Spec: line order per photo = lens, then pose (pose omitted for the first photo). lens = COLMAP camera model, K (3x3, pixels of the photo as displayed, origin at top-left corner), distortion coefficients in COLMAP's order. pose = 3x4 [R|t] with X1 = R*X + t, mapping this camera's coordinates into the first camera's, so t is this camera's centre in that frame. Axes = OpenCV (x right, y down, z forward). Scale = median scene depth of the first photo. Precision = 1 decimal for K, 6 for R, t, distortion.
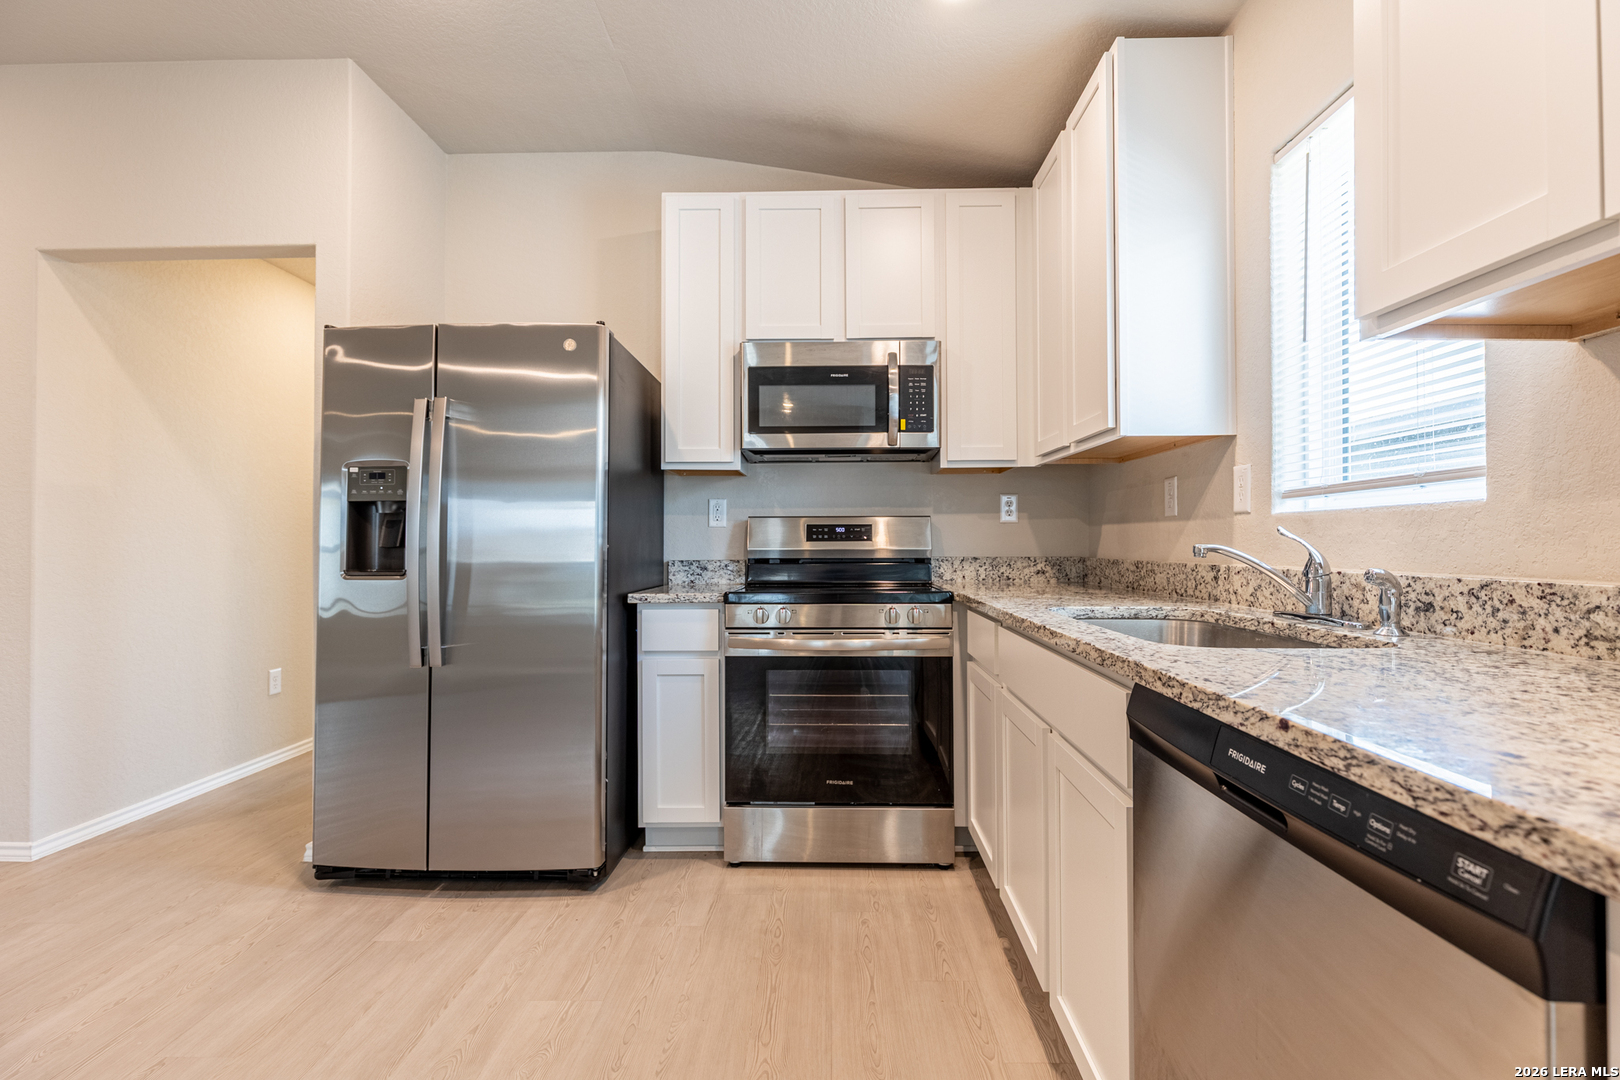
lens RADIAL K [[729.0, 0, 817.0], [0, 729.0, 532.9], [0, 0, 1]] dist [-0.000225, -0.000760]
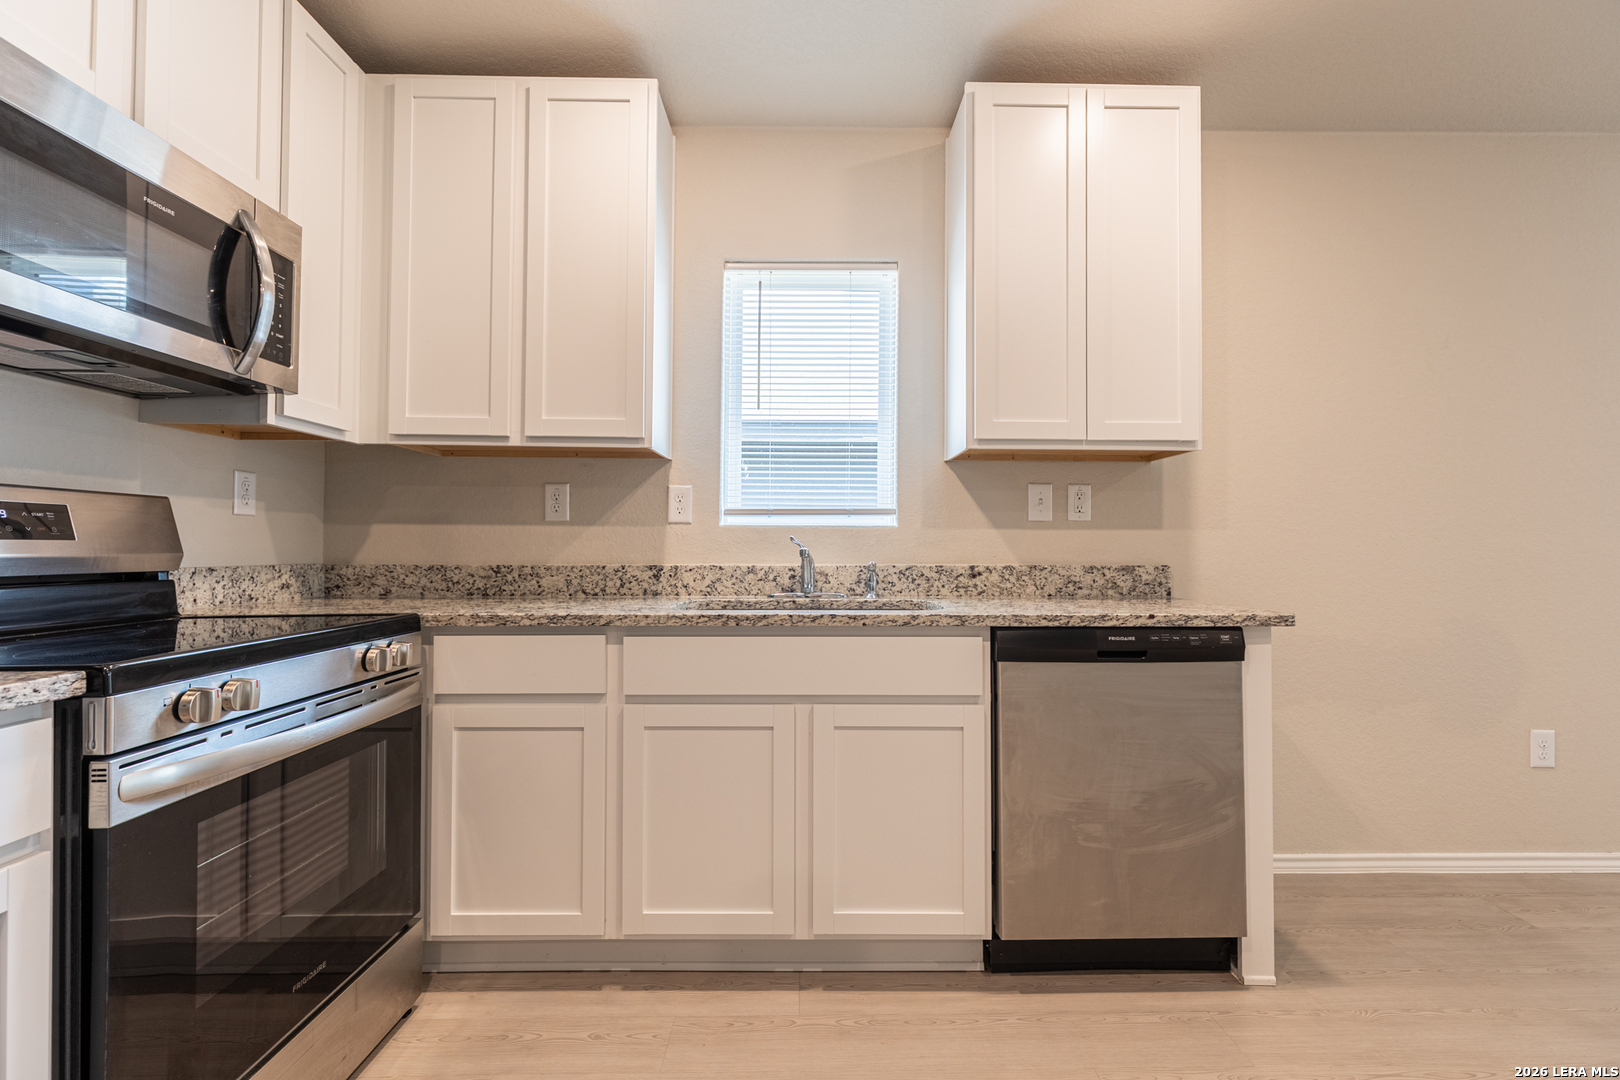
lens RADIAL K [[727.2, 0, 815.6], [0, 727.2, 535.5], [0, 0, 1]] dist [0.009110, -0.002153]
pose [[-0.032220, 0.020040, 0.999280, -0.530104], [-0.017045, 0.999643, -0.020597, 0.012378], [-0.999335, -0.017697, -0.031866, 0.625156]]
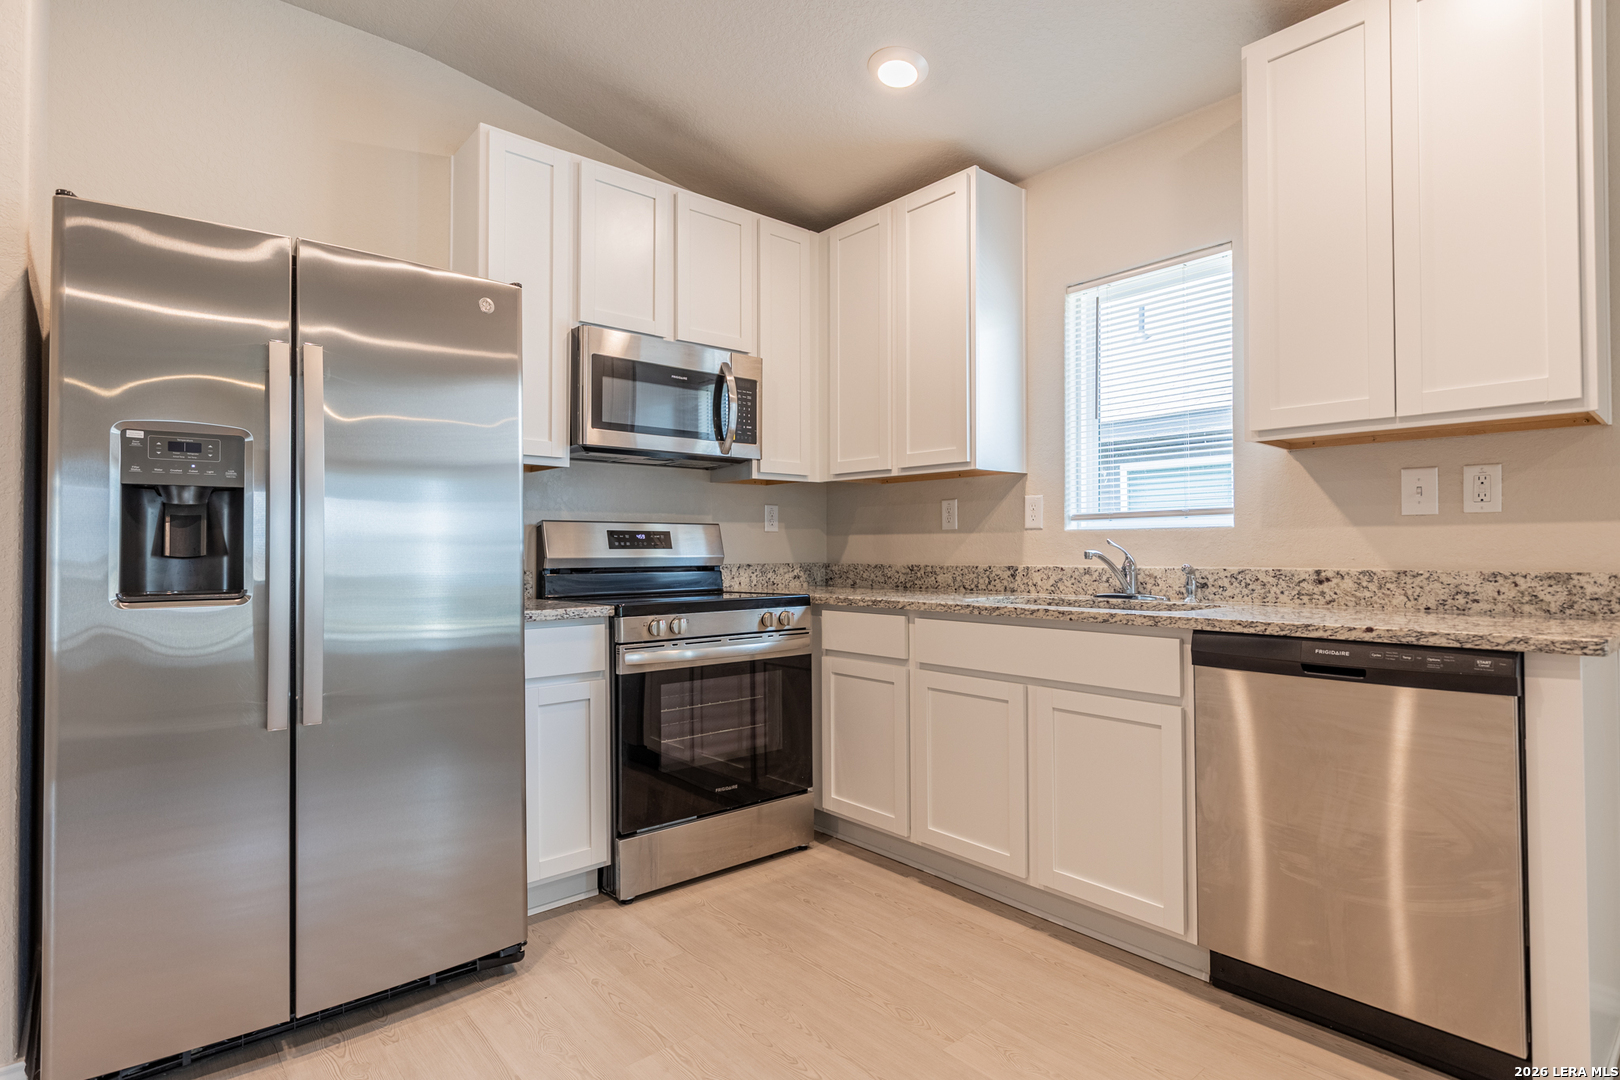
lens RADIAL K [[826.2, 0, 815.1], [0, 826.2, 536.1], [0, 0, 1]] dist [-0.000651, -0.000836]
pose [[0.741419, 0.011597, 0.670943, -0.632315], [-0.008027, 0.999932, -0.008413, 0.002793], [-0.670995, 0.000852, 0.741462, 0.071185]]
